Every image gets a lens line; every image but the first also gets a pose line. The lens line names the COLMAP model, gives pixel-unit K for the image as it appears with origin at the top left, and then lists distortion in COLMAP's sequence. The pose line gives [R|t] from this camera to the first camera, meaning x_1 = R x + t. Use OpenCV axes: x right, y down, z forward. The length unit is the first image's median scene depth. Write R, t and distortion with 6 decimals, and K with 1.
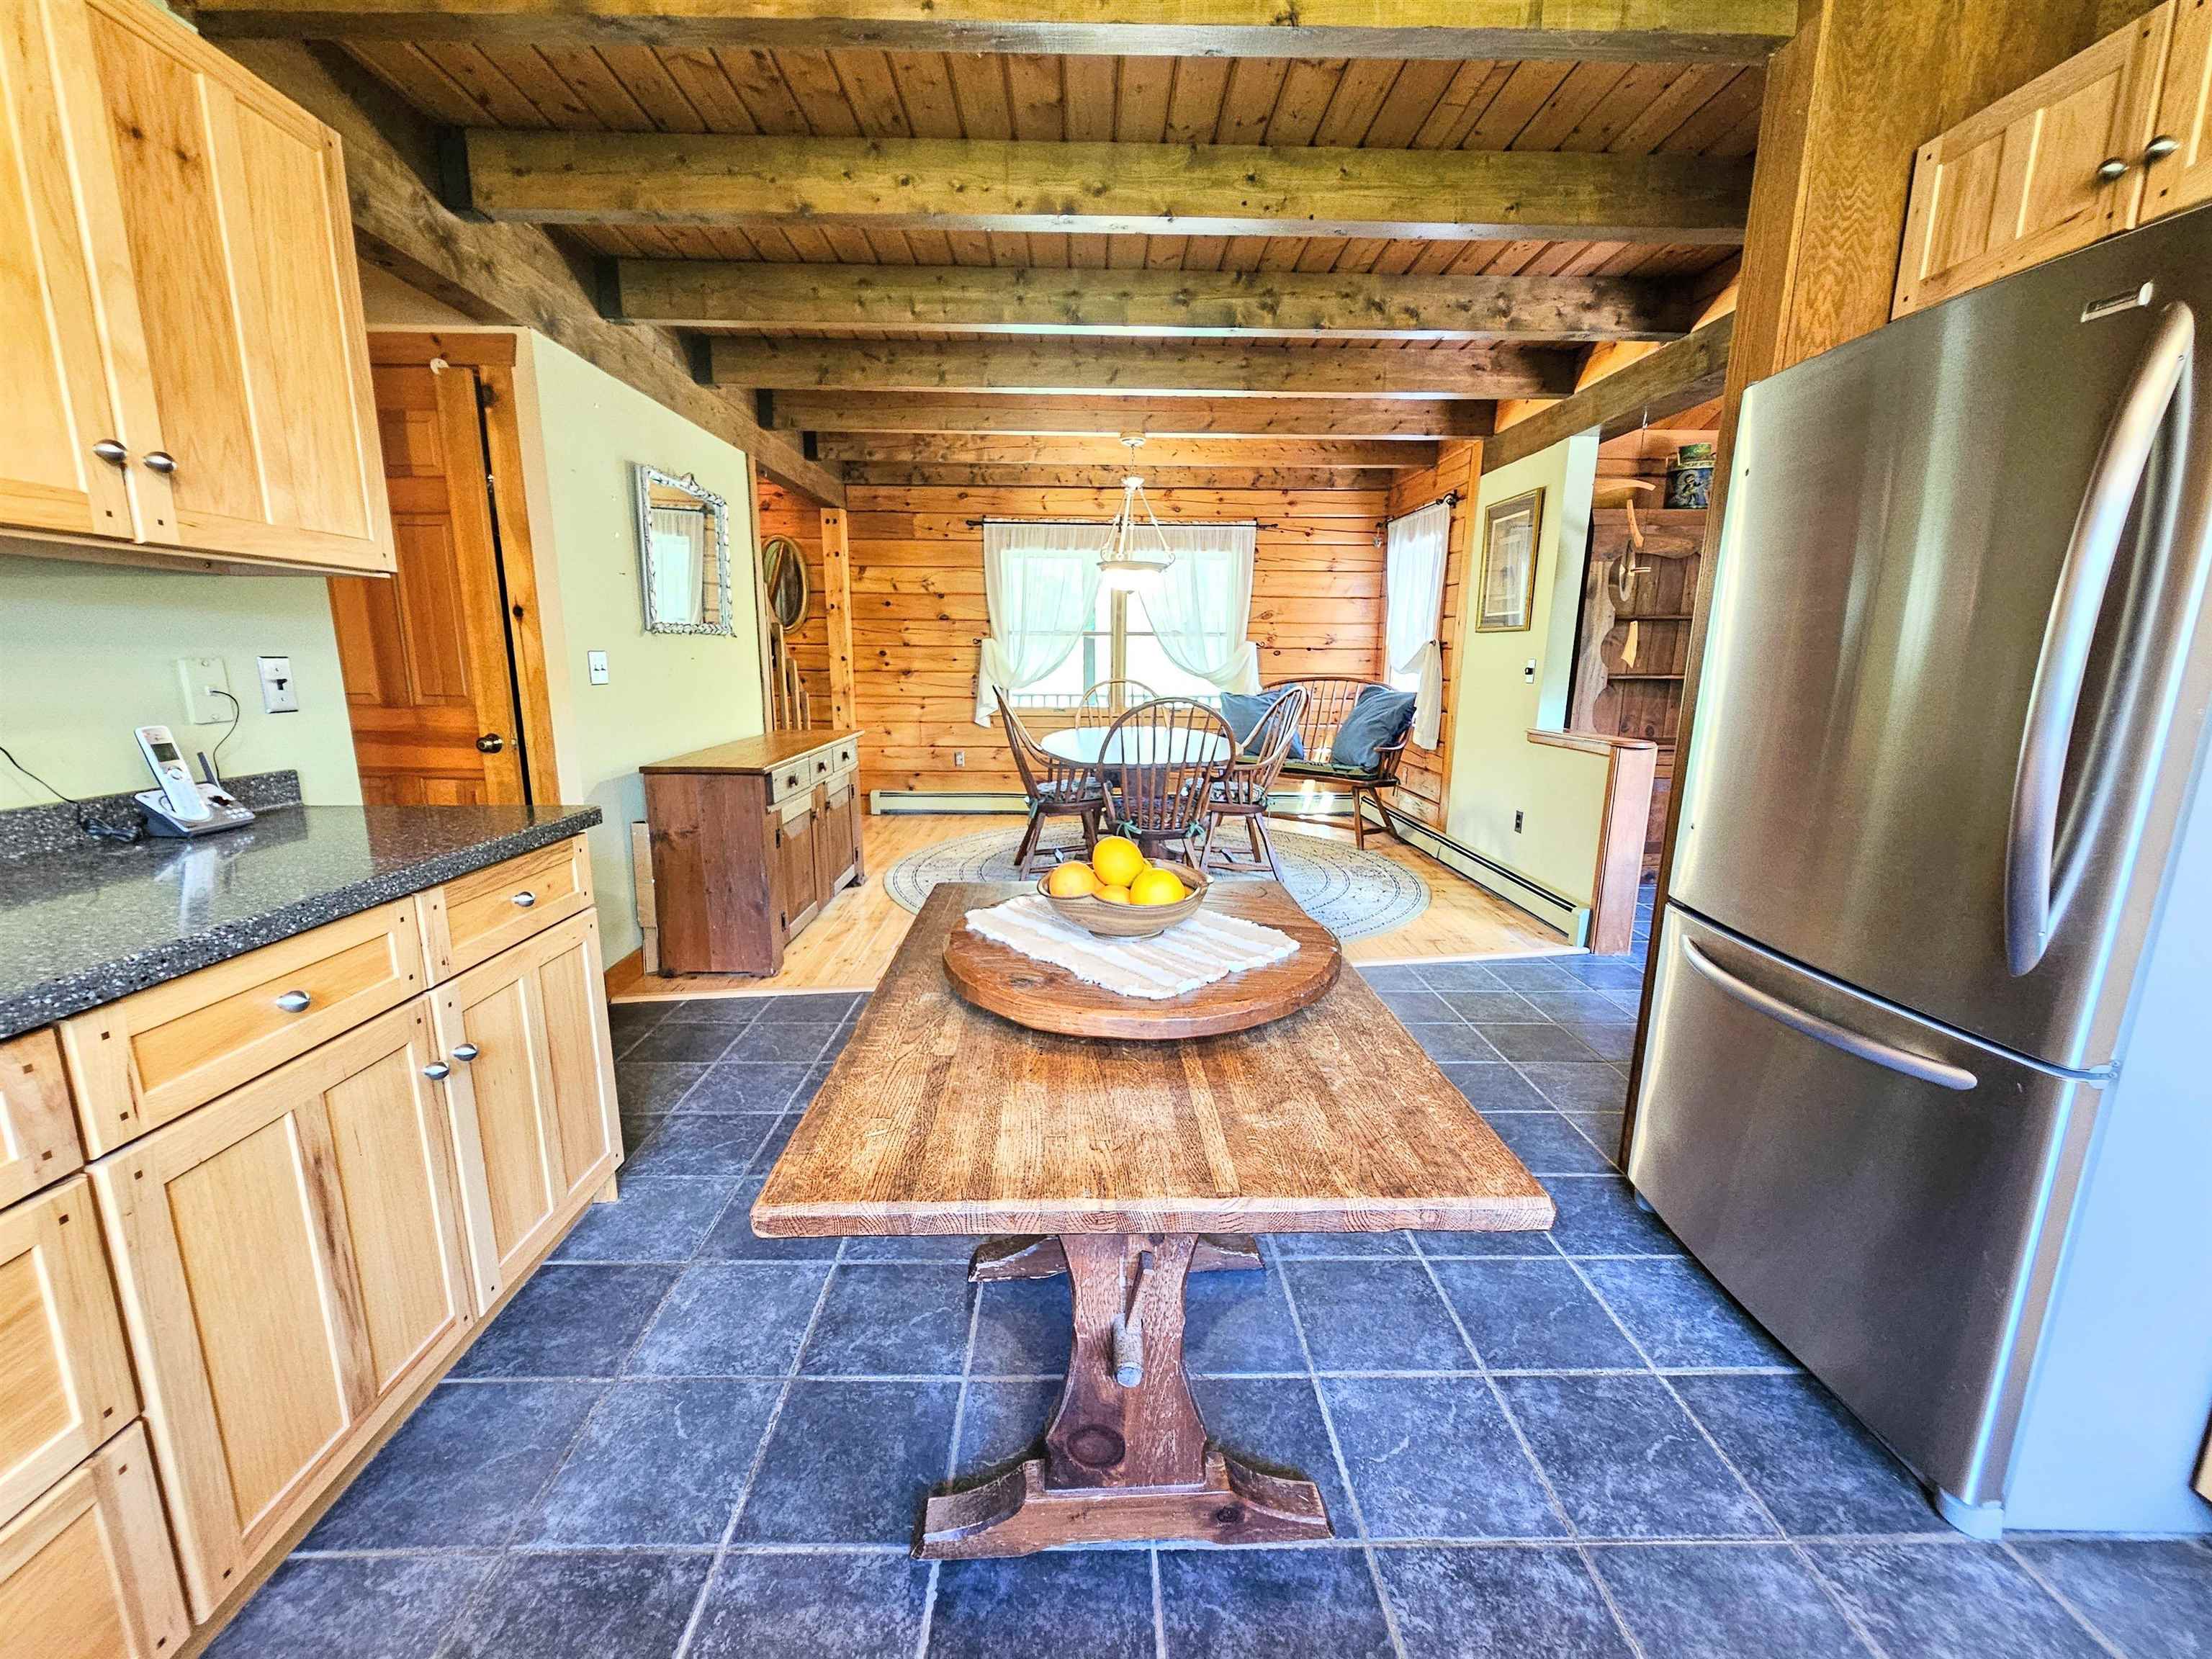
lens RADIAL K [[906.0, 0, 1096.3], [0, 906.0, 835.8], [0, 0, 1]] dist [0.002298, -0.001354]
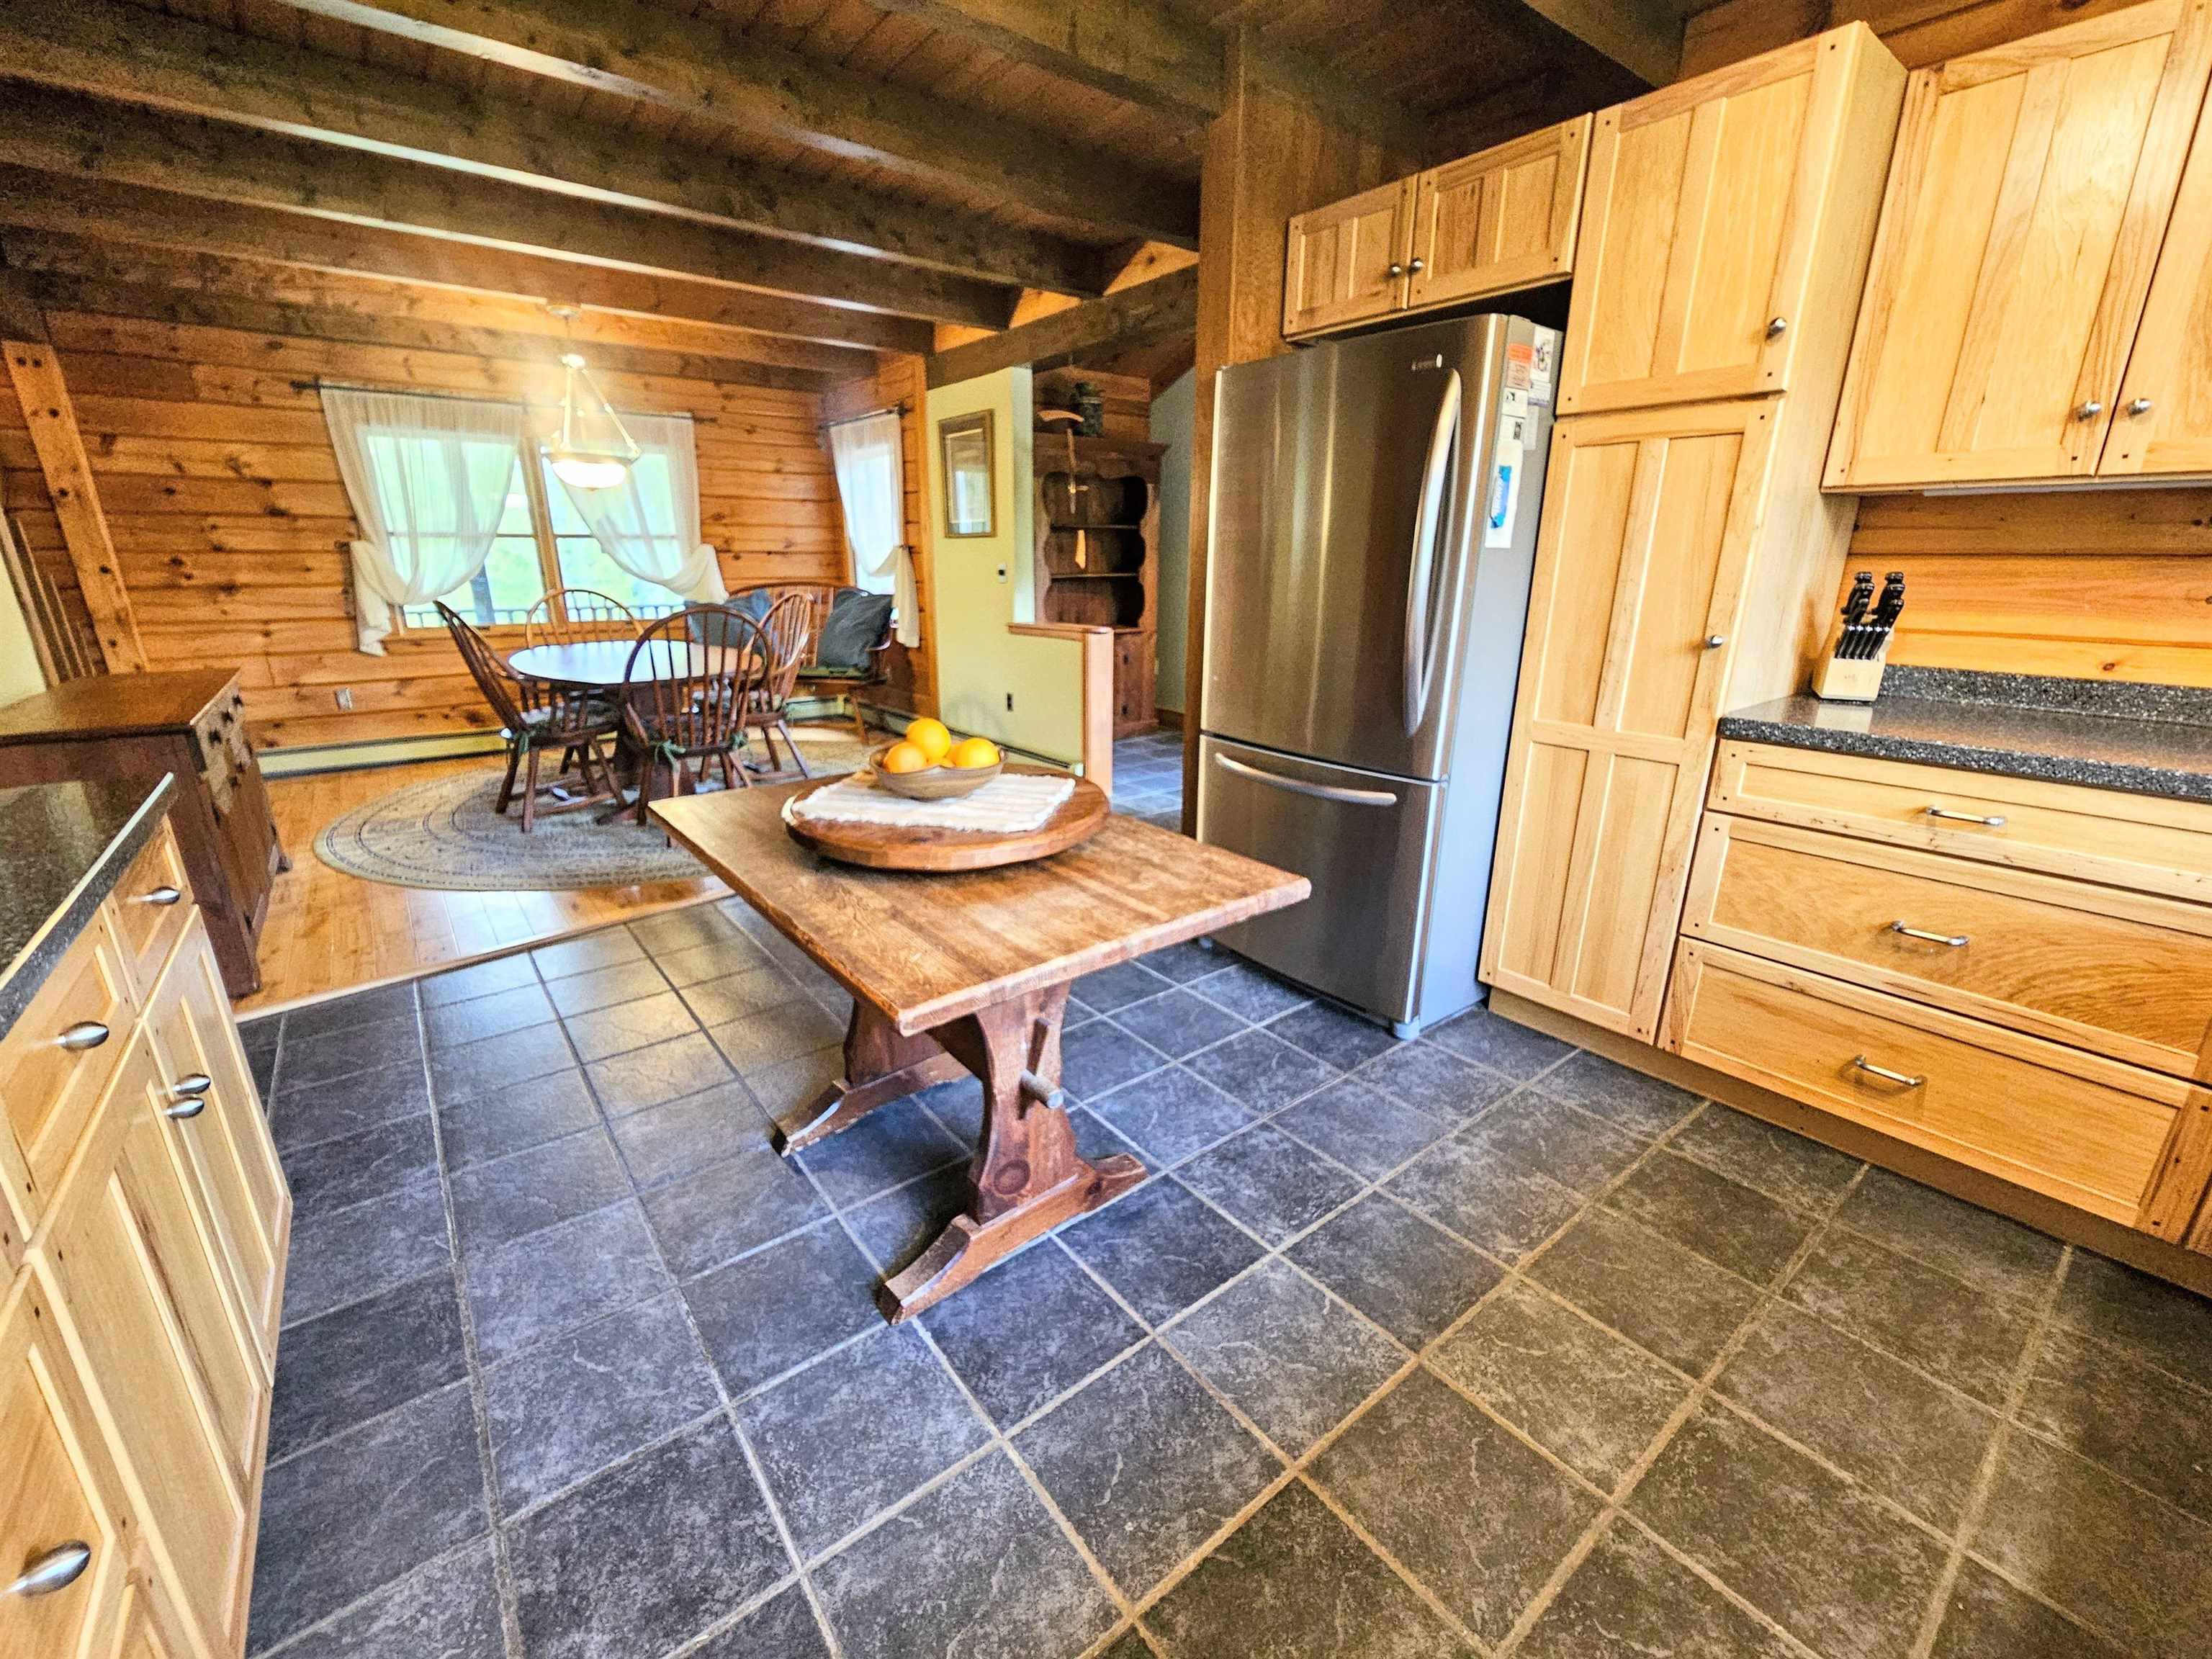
lens RADIAL K [[906.0, 0, 1096.8], [0, 906.0, 834.8], [0, 0, 1]] dist [0.002298, -0.001354]
pose [[0.797987, -0.183959, 0.573913, -0.323804], [0.125649, 0.982132, 0.140100, 0.007733], [-0.589431, -0.039687, 0.806843, -0.067366]]
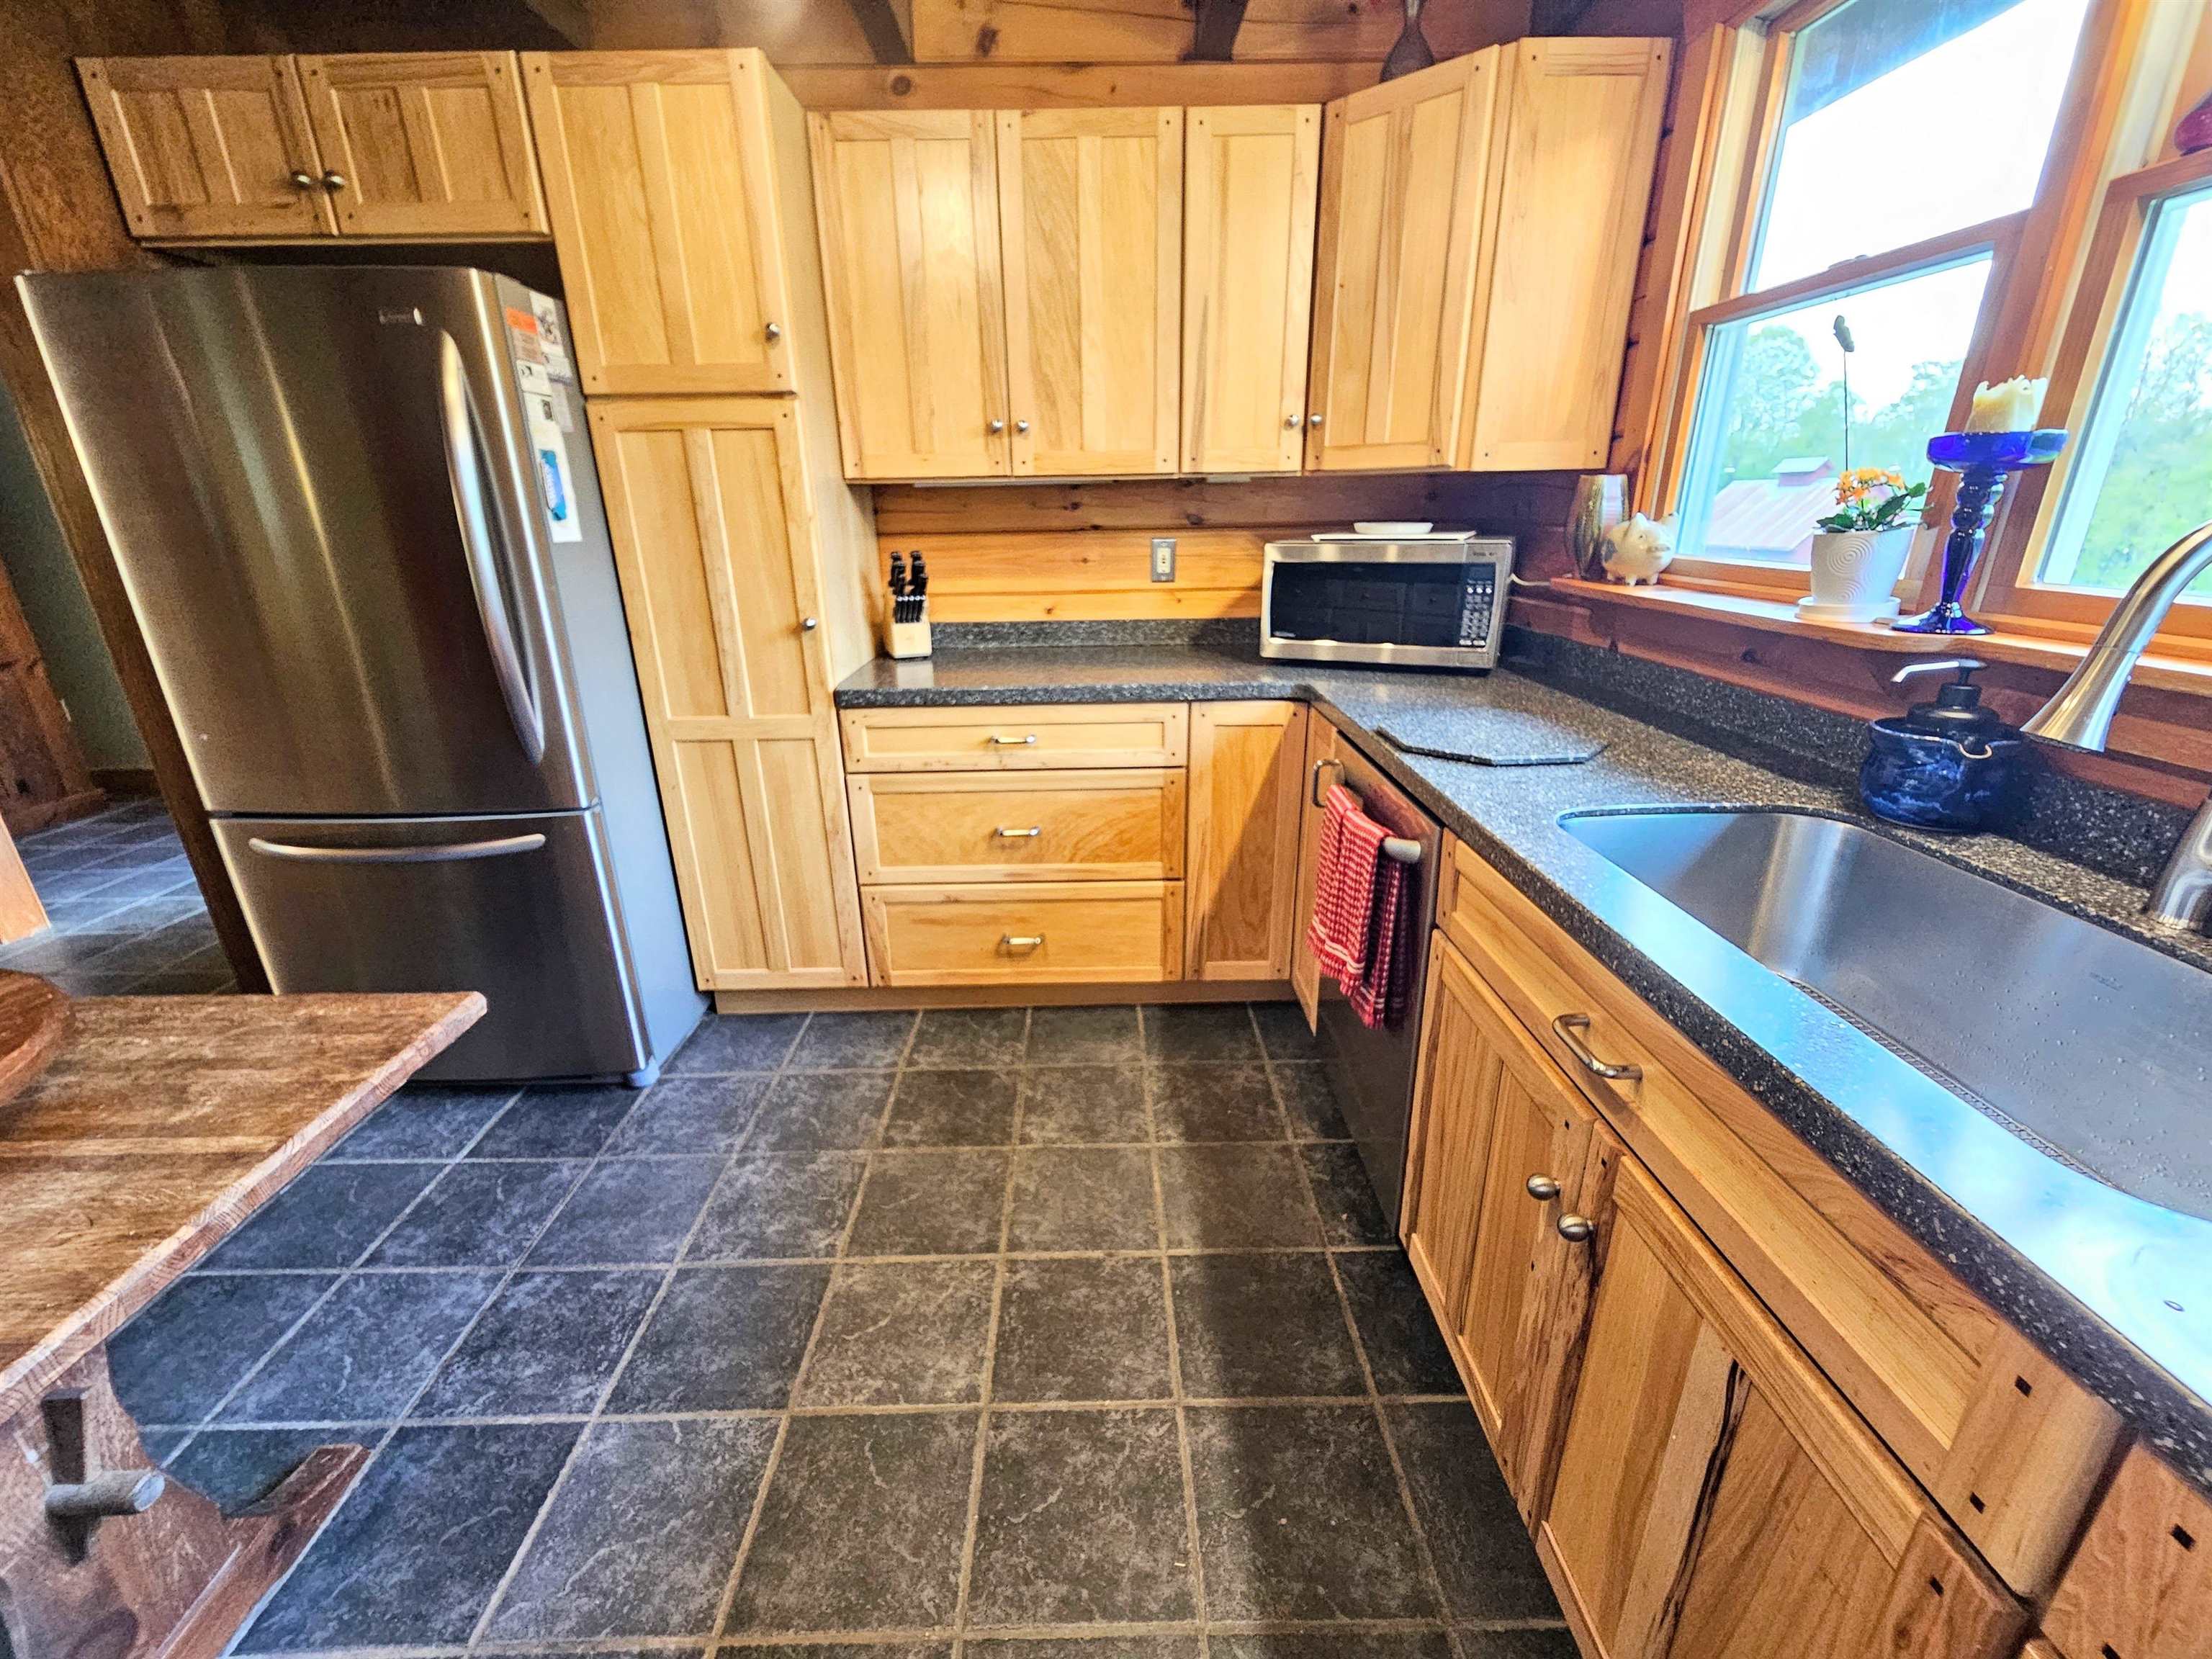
lens RADIAL K [[906.0, 0, 1090.7], [0, 906.0, 838.4], [0, 0, 1]] dist [0.002298, -0.001354]
pose [[0.005680, -0.350146, 0.936678, -0.278283], [0.220619, 0.914051, 0.340350, -0.029355], [-0.975343, 0.204716, 0.082441, -0.026469]]
